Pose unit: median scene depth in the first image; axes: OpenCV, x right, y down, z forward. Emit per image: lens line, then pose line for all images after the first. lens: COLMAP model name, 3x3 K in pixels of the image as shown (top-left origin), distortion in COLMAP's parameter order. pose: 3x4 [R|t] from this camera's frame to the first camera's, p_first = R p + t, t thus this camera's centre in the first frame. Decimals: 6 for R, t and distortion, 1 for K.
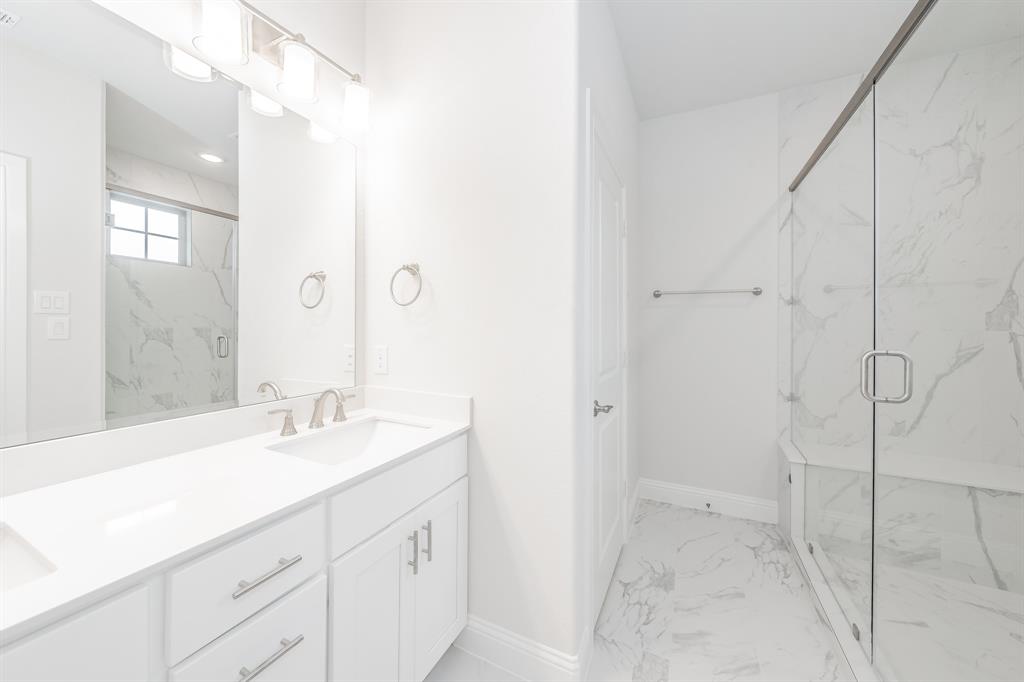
lens RADIAL K [[369.3, 0, 514.0], [0, 369.3, 328.5], [0, 0, 1]] dist [-0.000669, -0.000099]
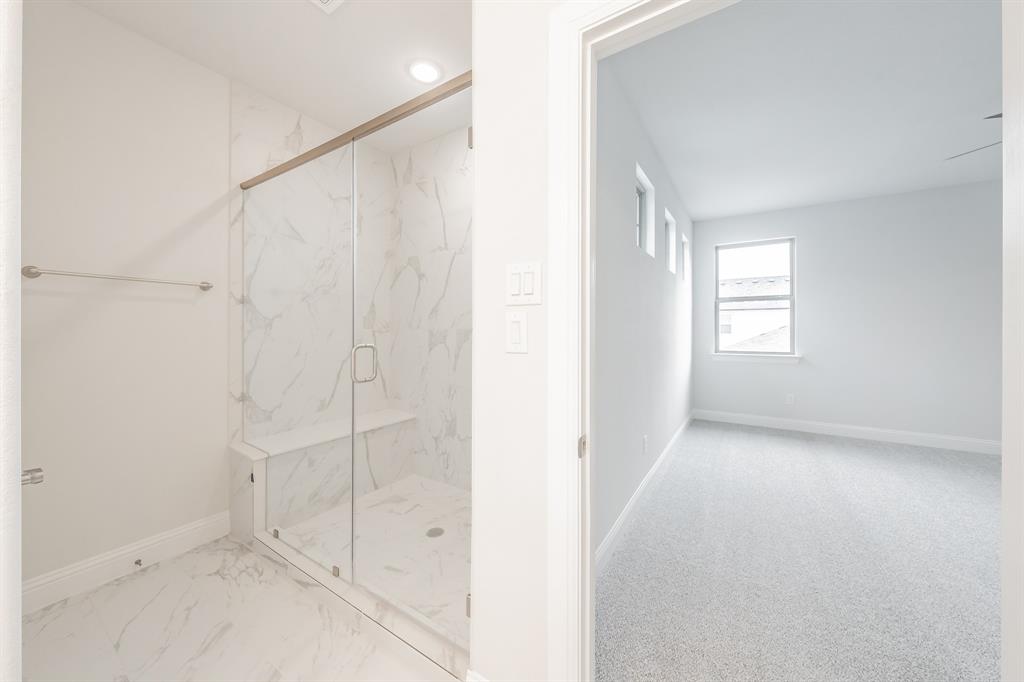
lens RADIAL K [[369.3, 0, 514.0], [0, 369.3, 328.5], [0, 0, 1]] dist [-0.000669, -0.000099]
pose [[0.101798, -0.004365, 0.994796, -0.169171], [0.002049, 0.999989, 0.004178, -0.001001], [-0.994803, 0.001613, 0.101805, 0.186235]]
